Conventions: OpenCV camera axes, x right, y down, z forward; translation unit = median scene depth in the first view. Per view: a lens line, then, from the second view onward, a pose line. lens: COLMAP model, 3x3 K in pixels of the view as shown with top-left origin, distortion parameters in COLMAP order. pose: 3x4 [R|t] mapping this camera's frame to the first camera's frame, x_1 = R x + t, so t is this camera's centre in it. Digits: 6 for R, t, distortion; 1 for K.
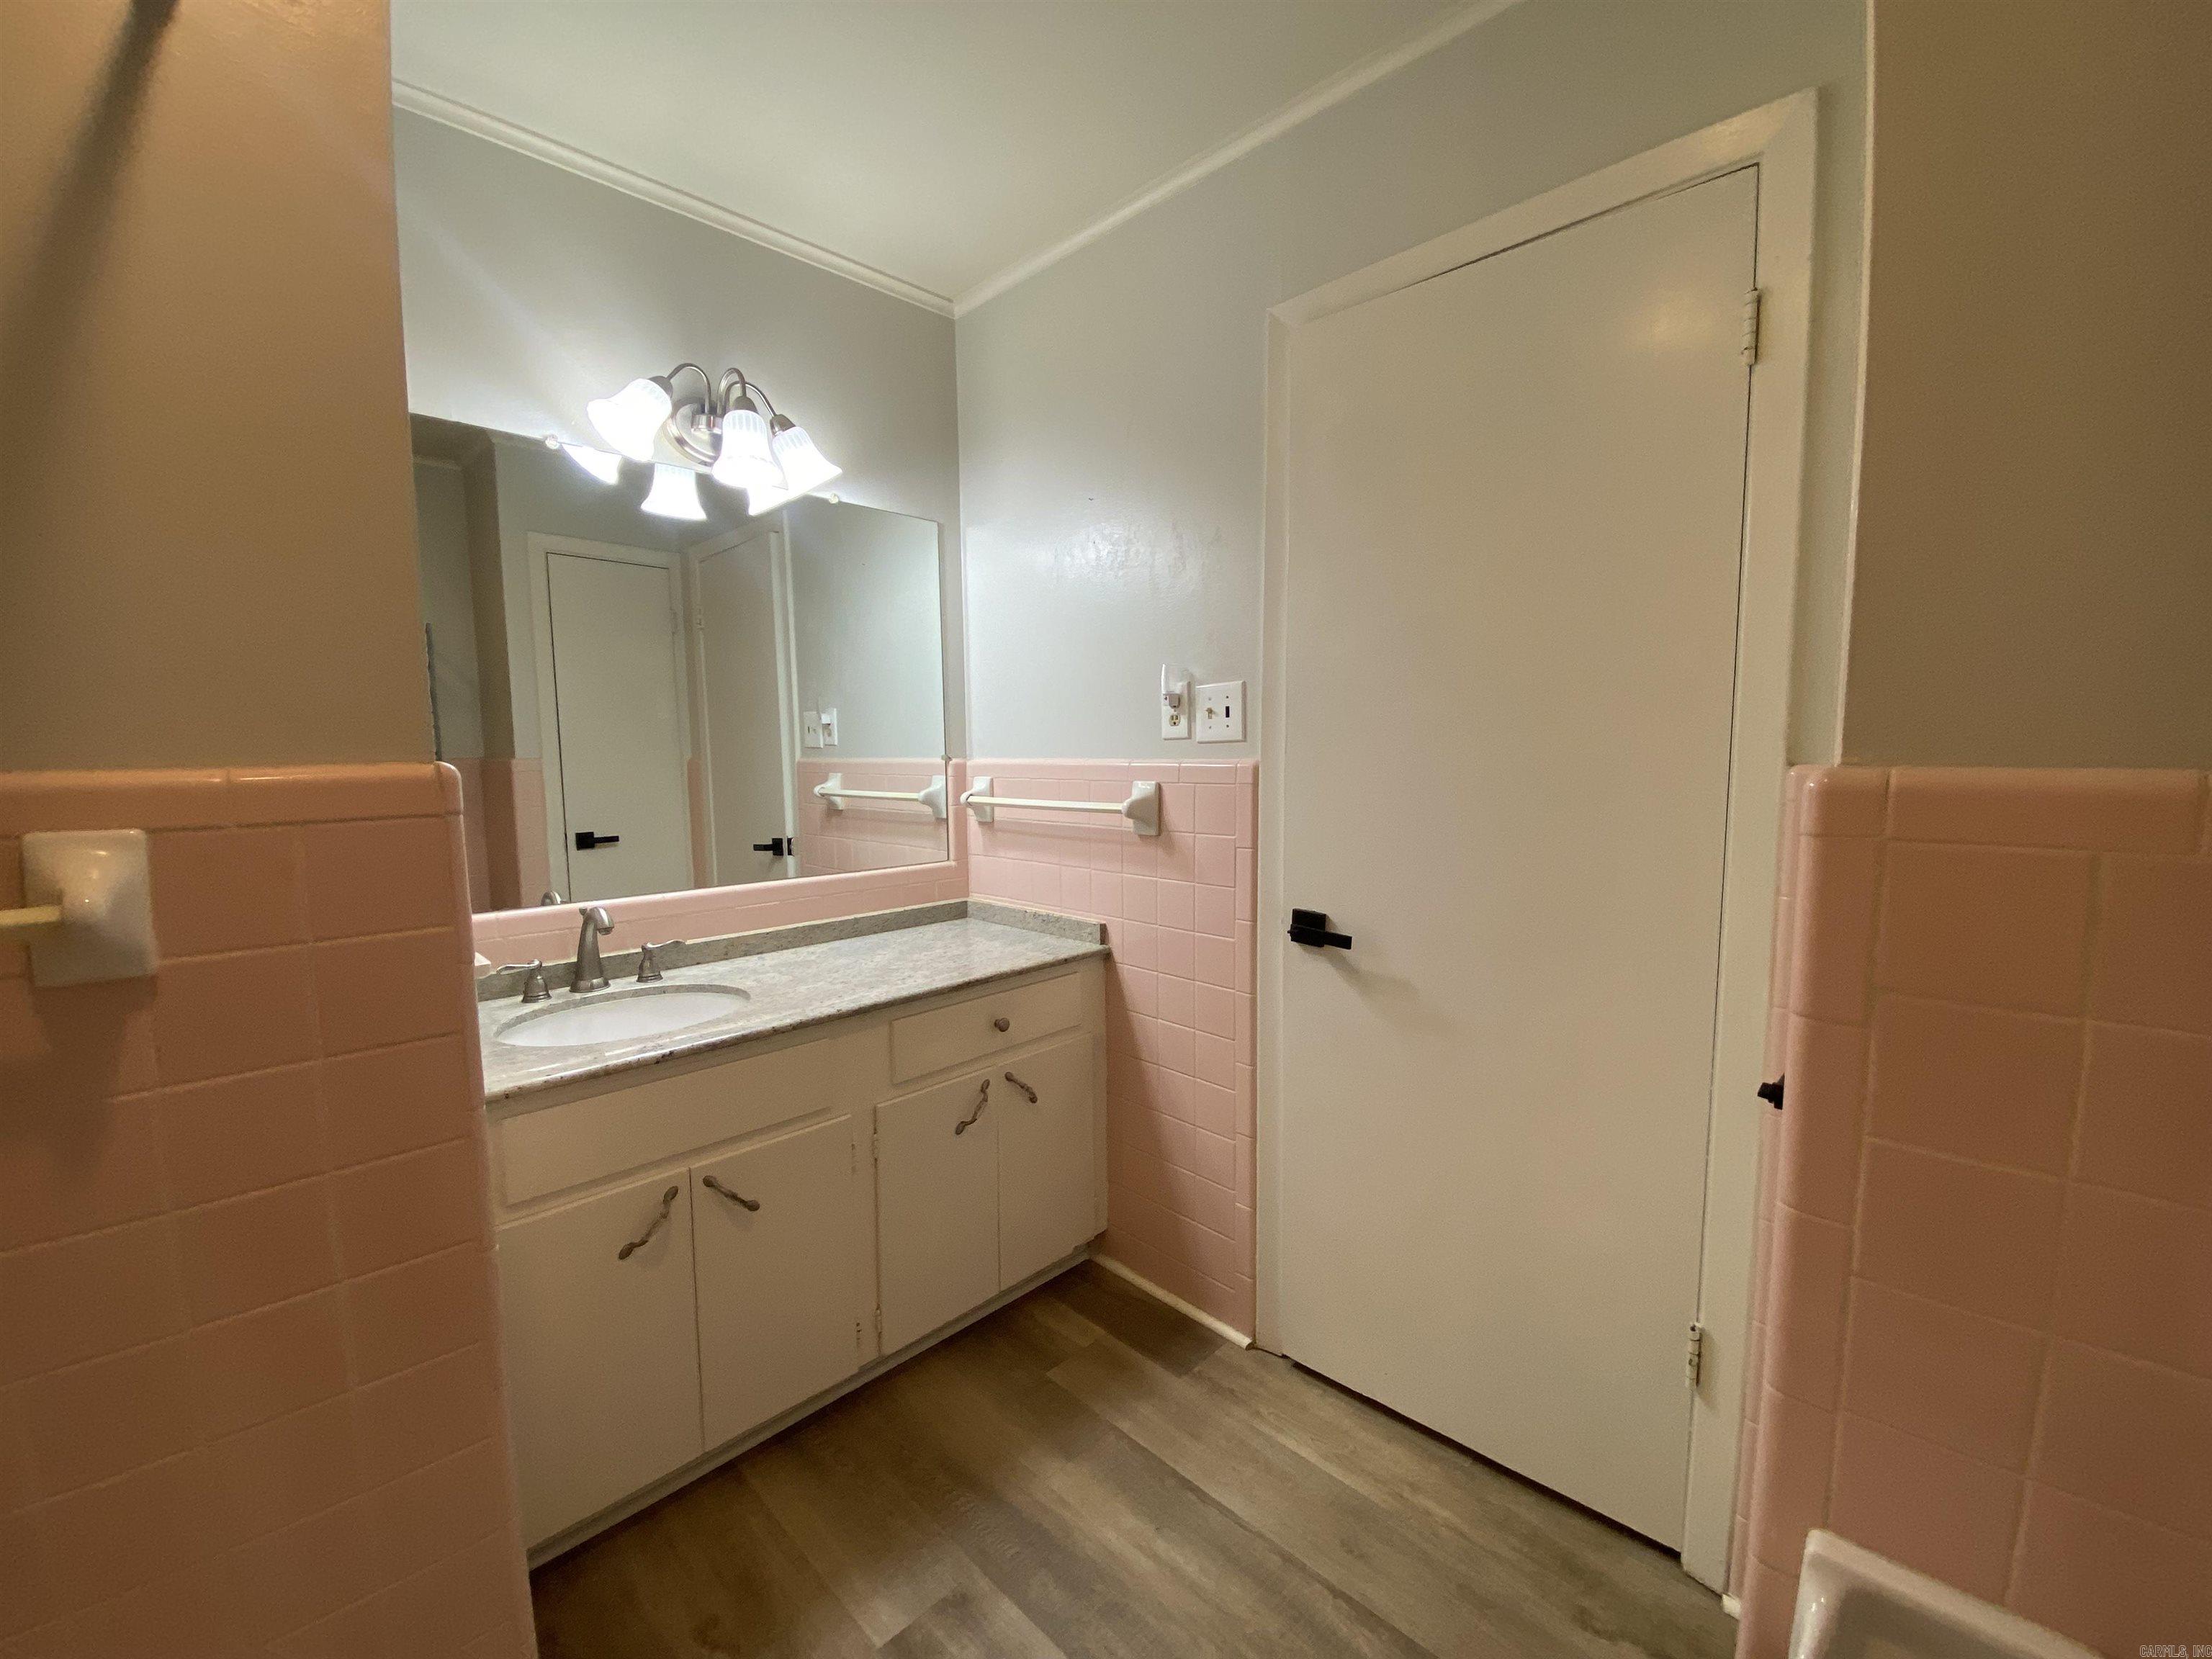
lens RADIAL K [[902.9, 0, 1103.1], [0, 902.9, 834.4], [0, 0, 1]] dist [0.026276, -0.023483]
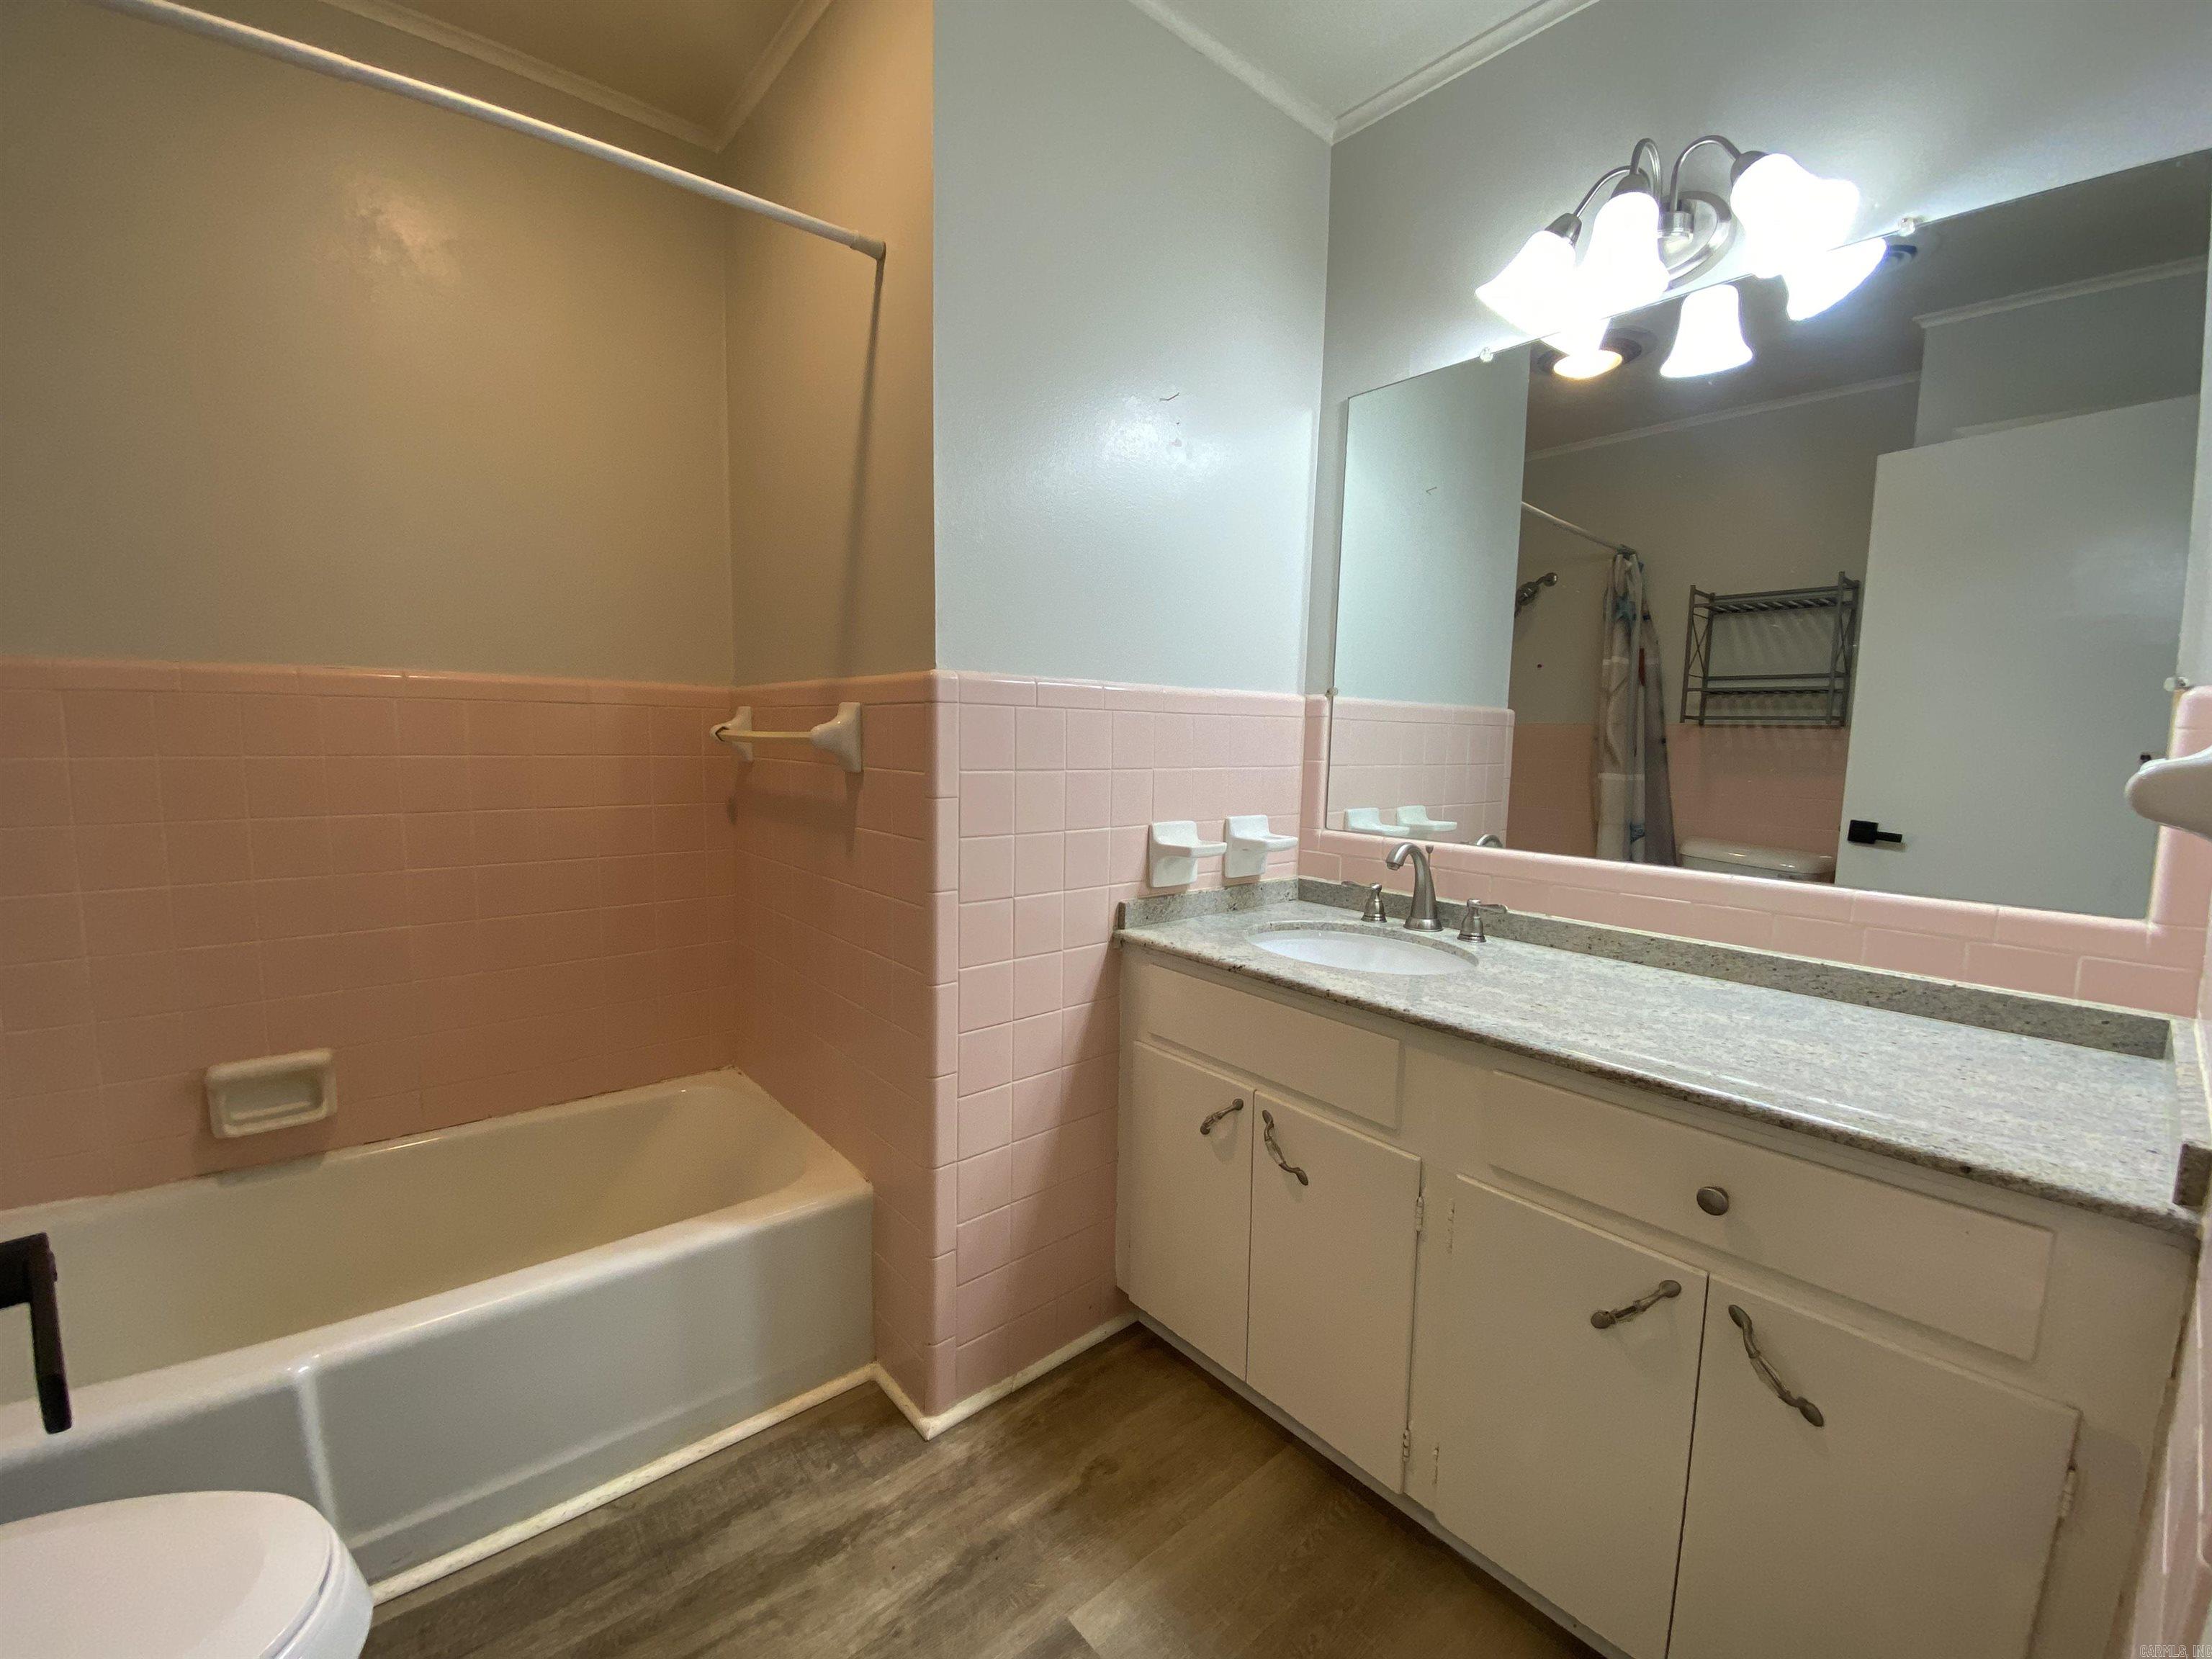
lens RADIAL K [[902.9, 0, 1103.1], [0, 902.9, 834.4], [0, 0, 1]] dist [0.026276, -0.023483]
pose [[-0.094538, 0.115435, -0.988806, 0.417659], [-0.113328, 0.985550, 0.125890, -0.013353], [0.989050, 0.123960, -0.080090, 0.728512]]
